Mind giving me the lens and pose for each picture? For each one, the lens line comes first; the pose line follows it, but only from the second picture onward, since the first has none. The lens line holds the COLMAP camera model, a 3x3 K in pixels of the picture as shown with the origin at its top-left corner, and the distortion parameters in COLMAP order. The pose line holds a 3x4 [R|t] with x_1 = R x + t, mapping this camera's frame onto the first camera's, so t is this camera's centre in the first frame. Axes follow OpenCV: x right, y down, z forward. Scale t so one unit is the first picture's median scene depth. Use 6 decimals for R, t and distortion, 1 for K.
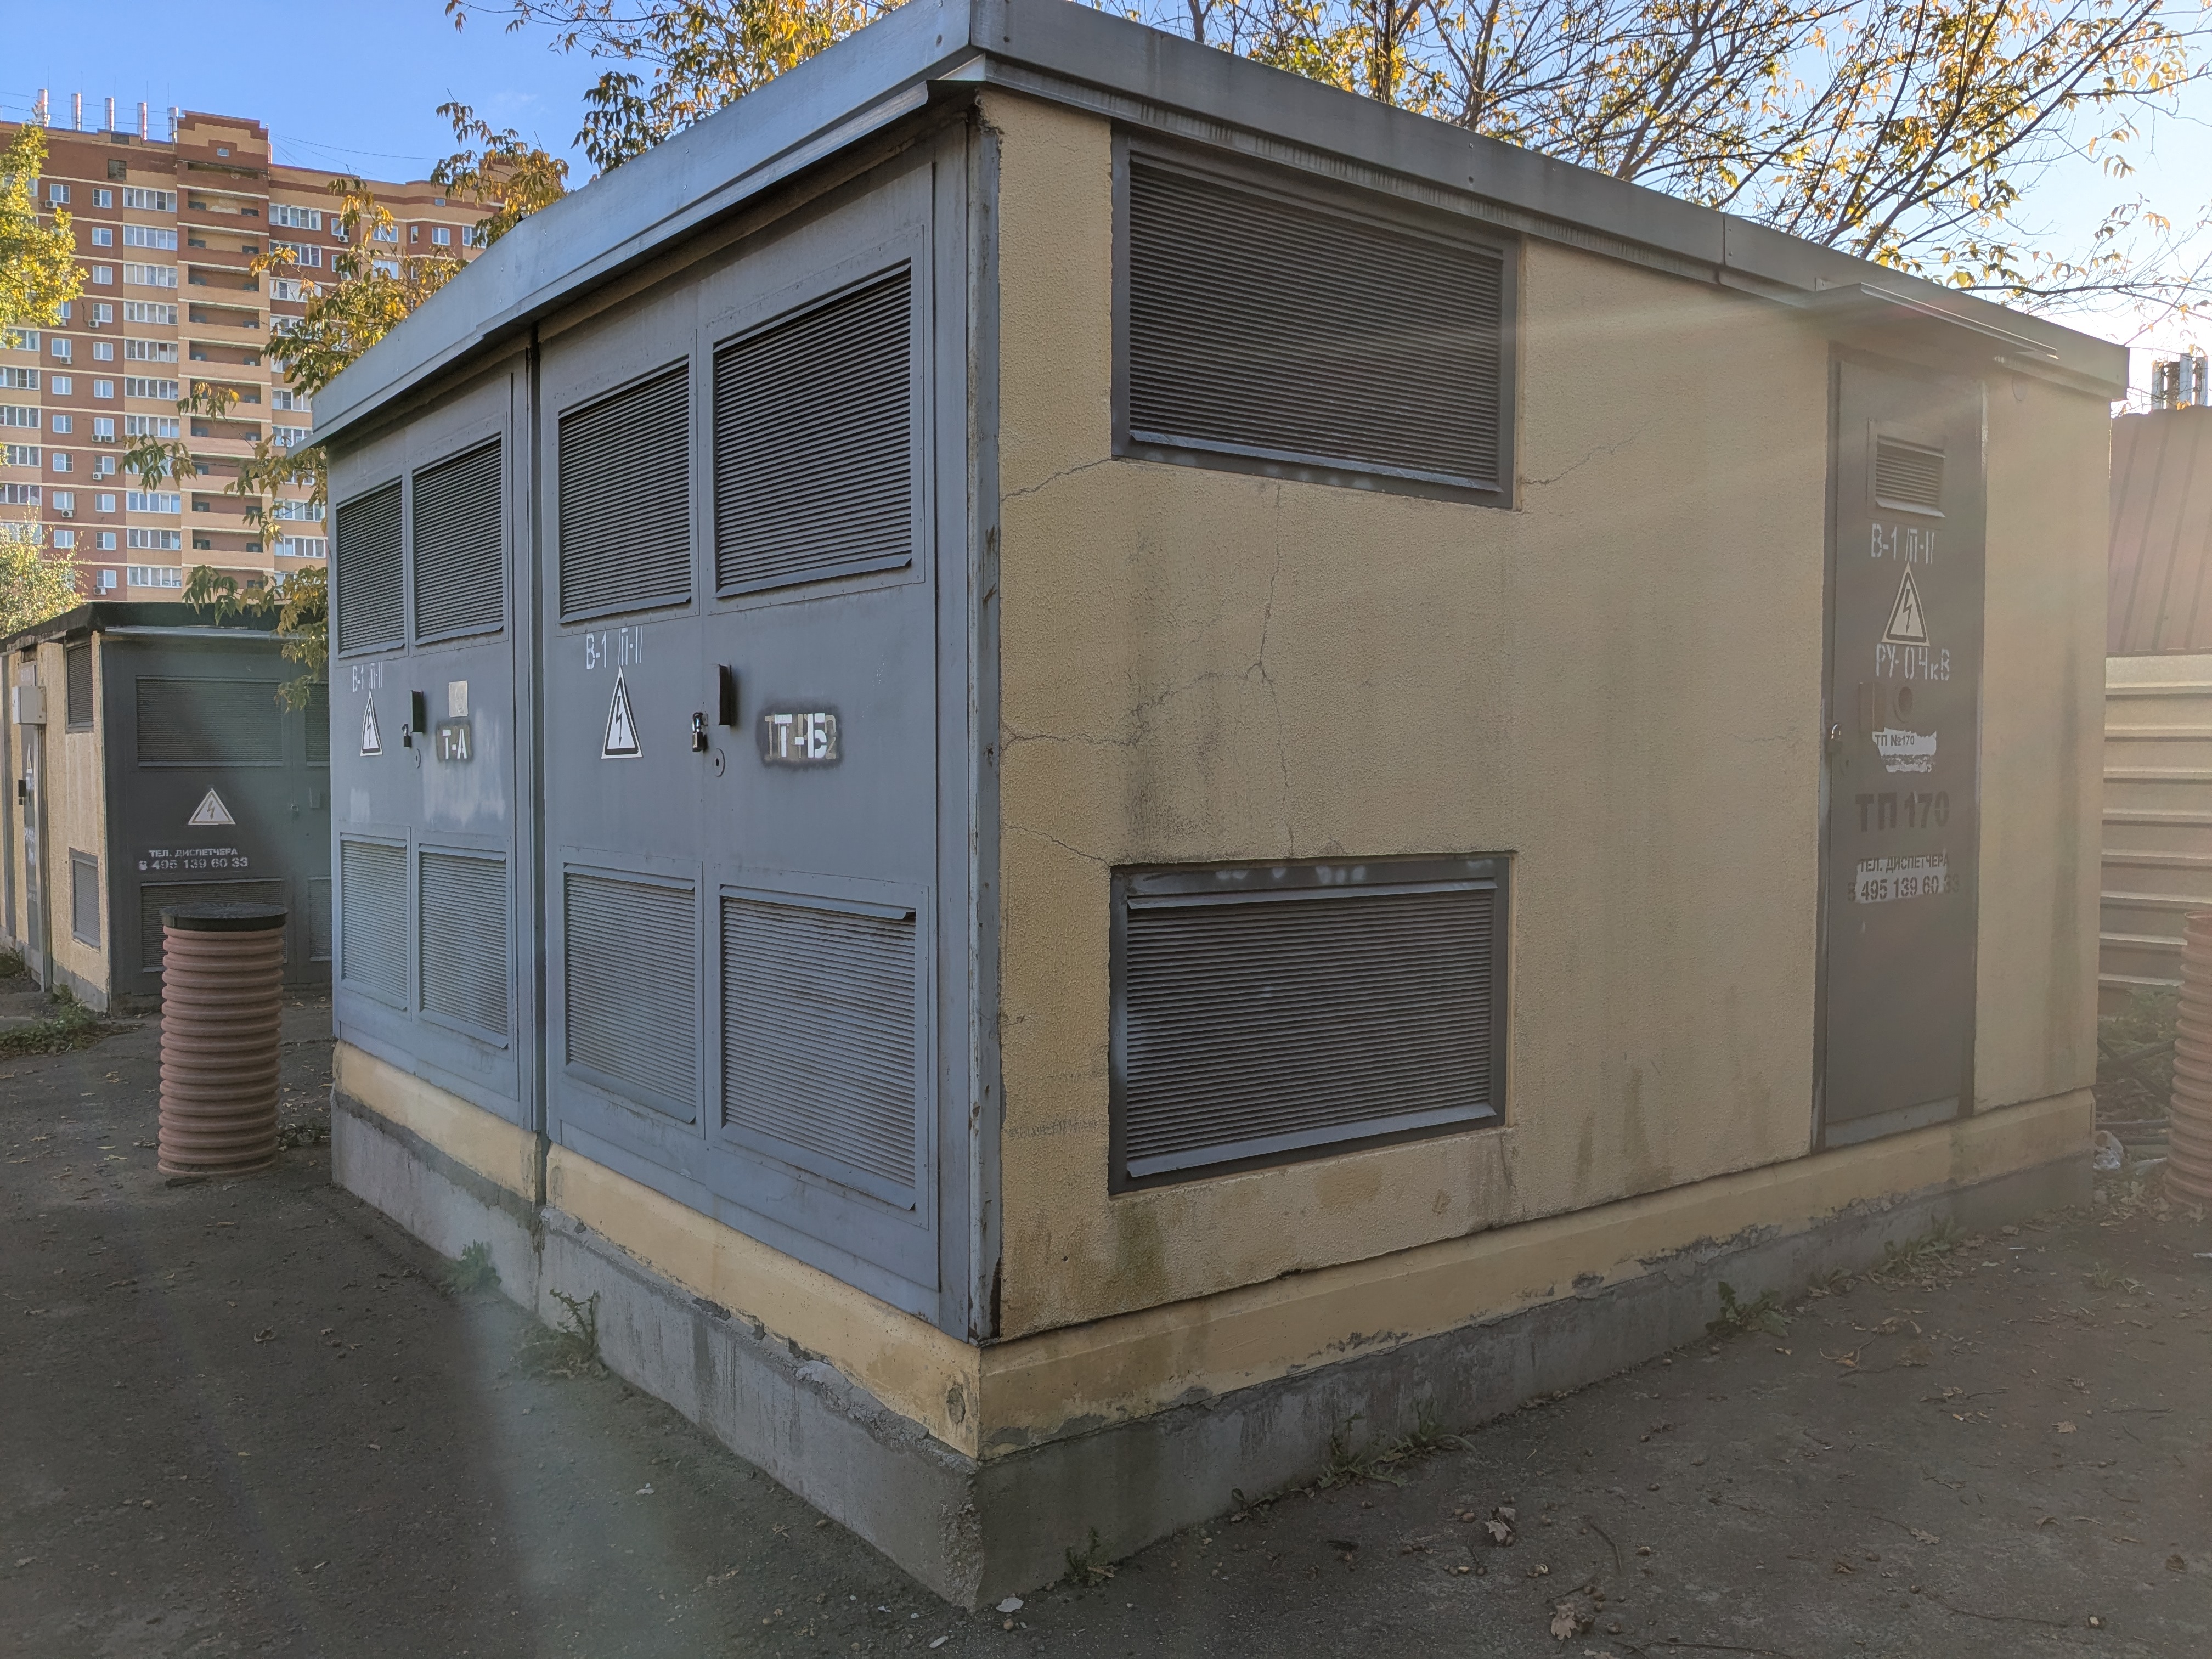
lens RADIAL K [[1761.6, 0, 1106.0], [0, 1761.6, 829.5], [0, 0, 1]] dist [0.055472, -0.001217]
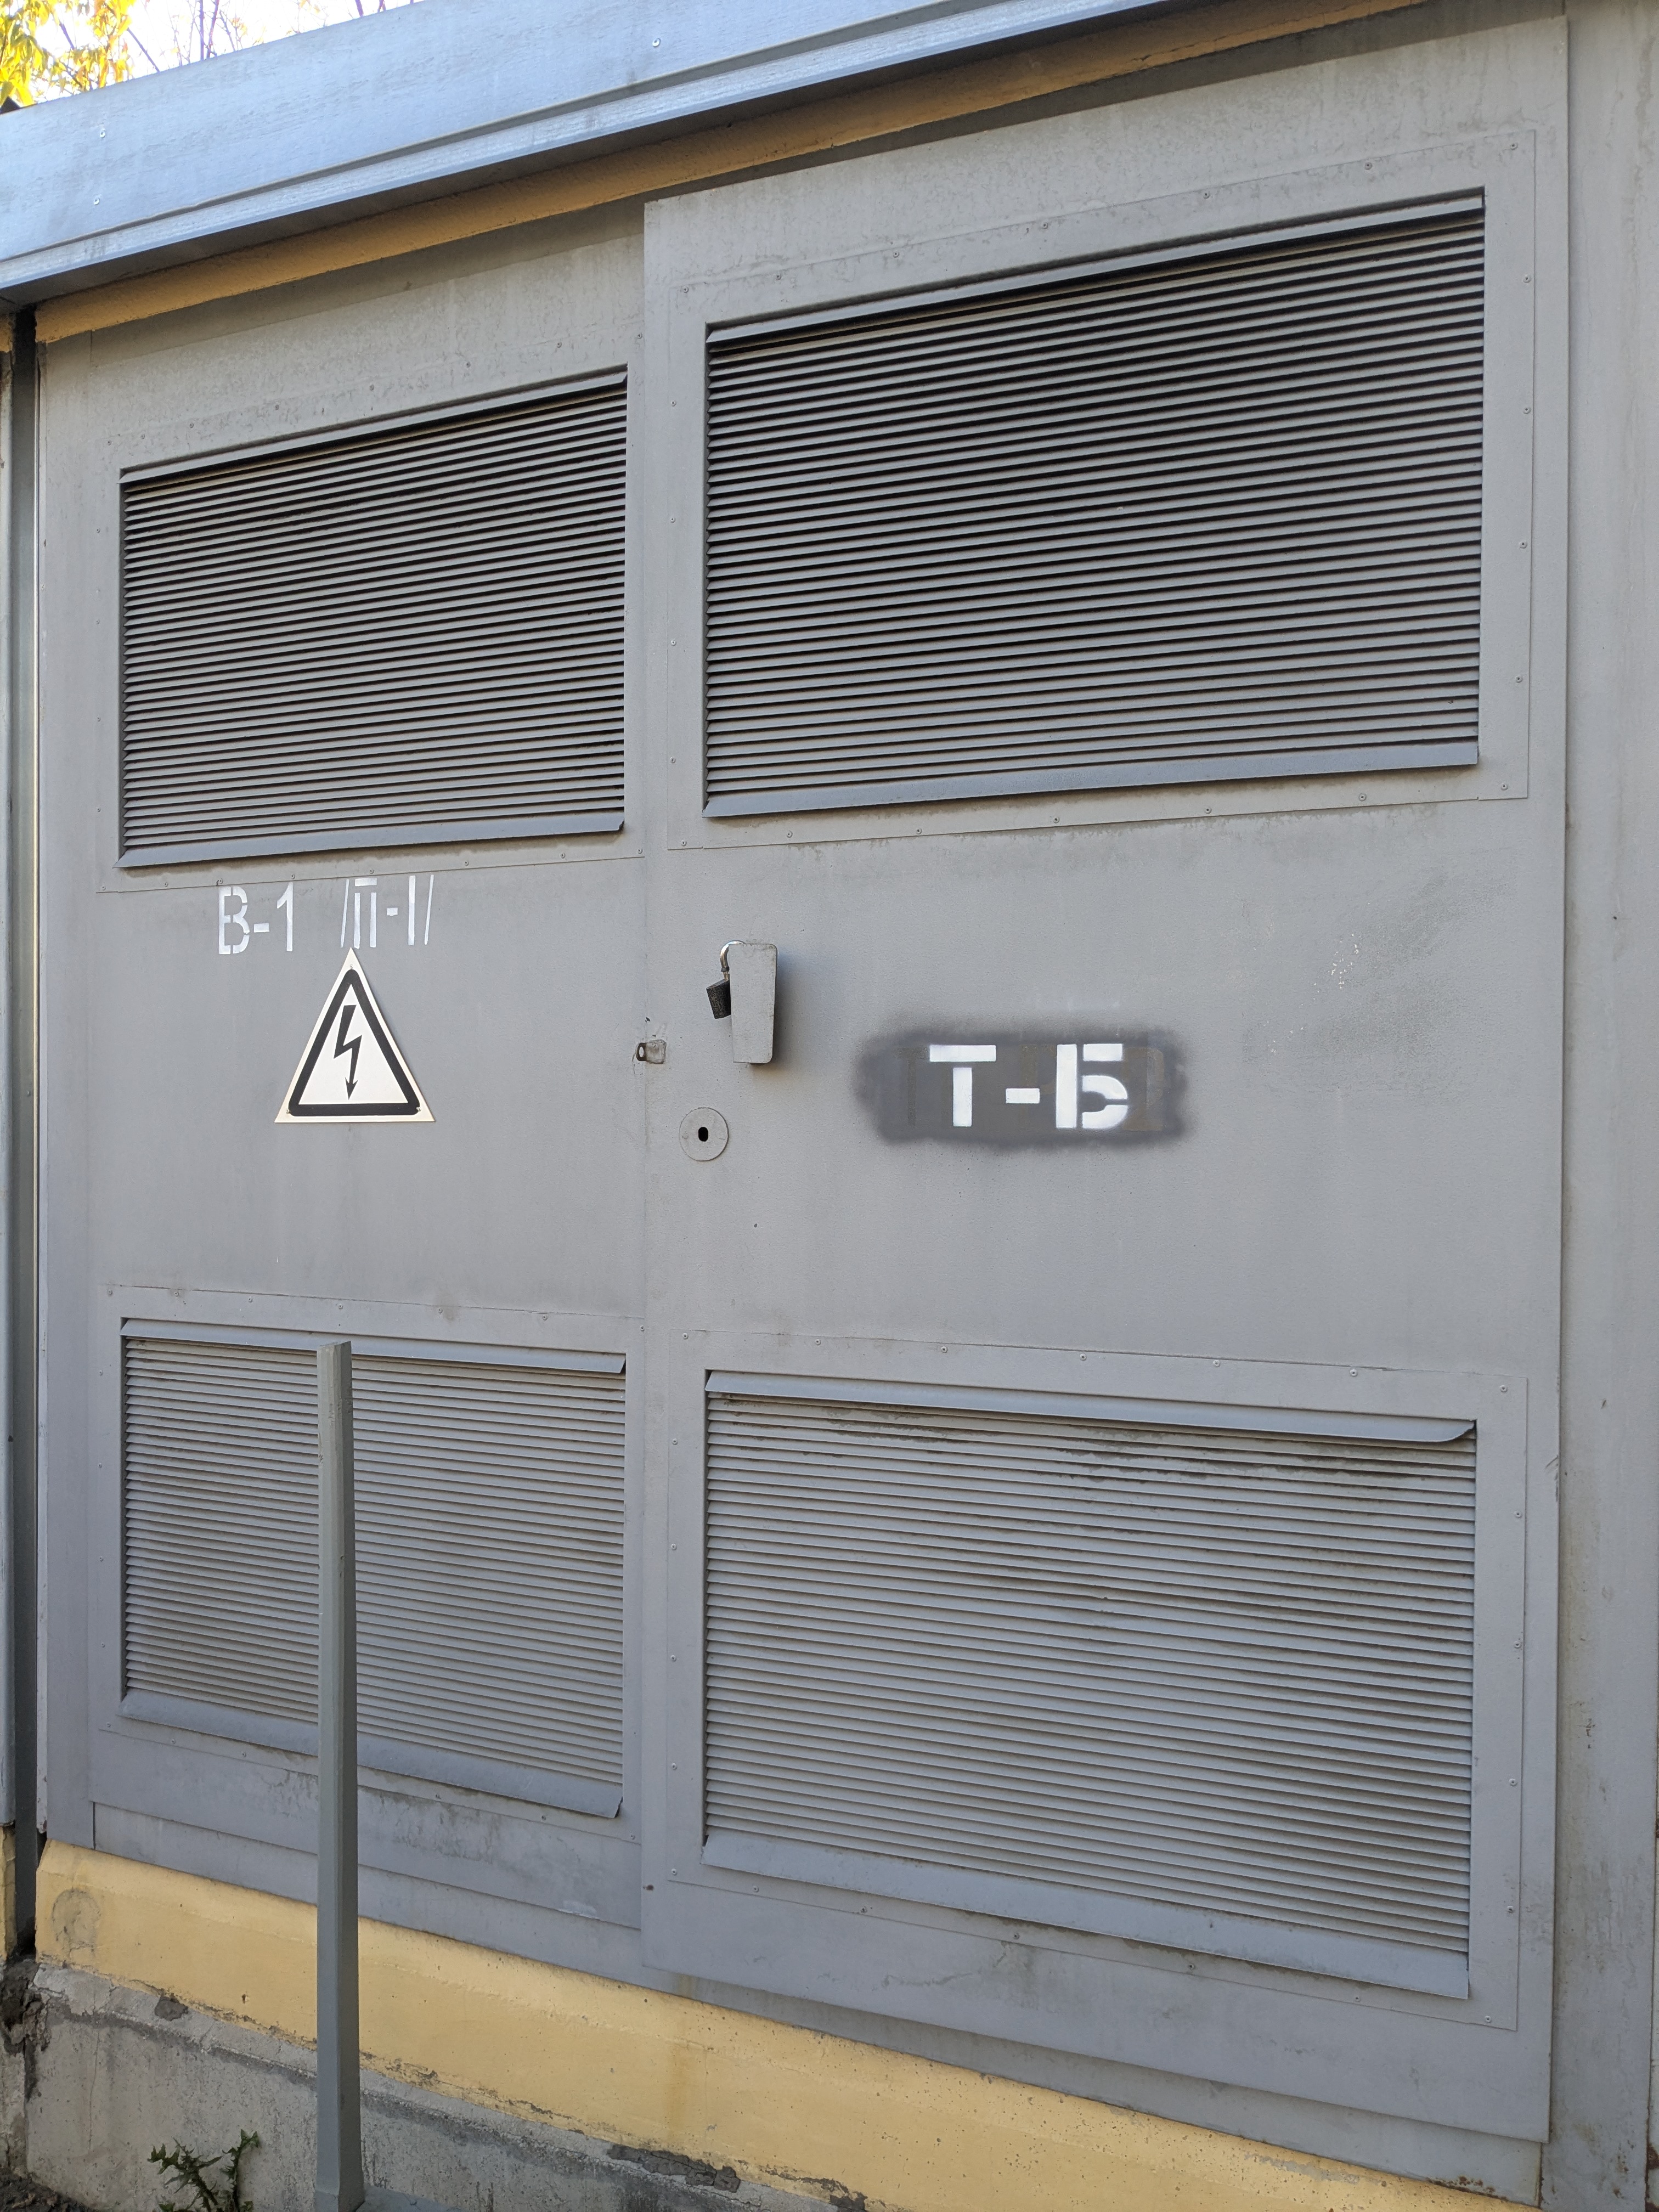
lens RADIAL K [[1566.9, 0, 829.3], [0, 1566.9, 1146.0], [0, 0, 1]] dist [0.065503, -0.082889]
pose [[0.865861, -0.002012, 0.500281, -0.414588], [0.013024, 0.999744, -0.018521, -0.024232], [-0.500115, 0.022552, 0.865665, 0.556794]]
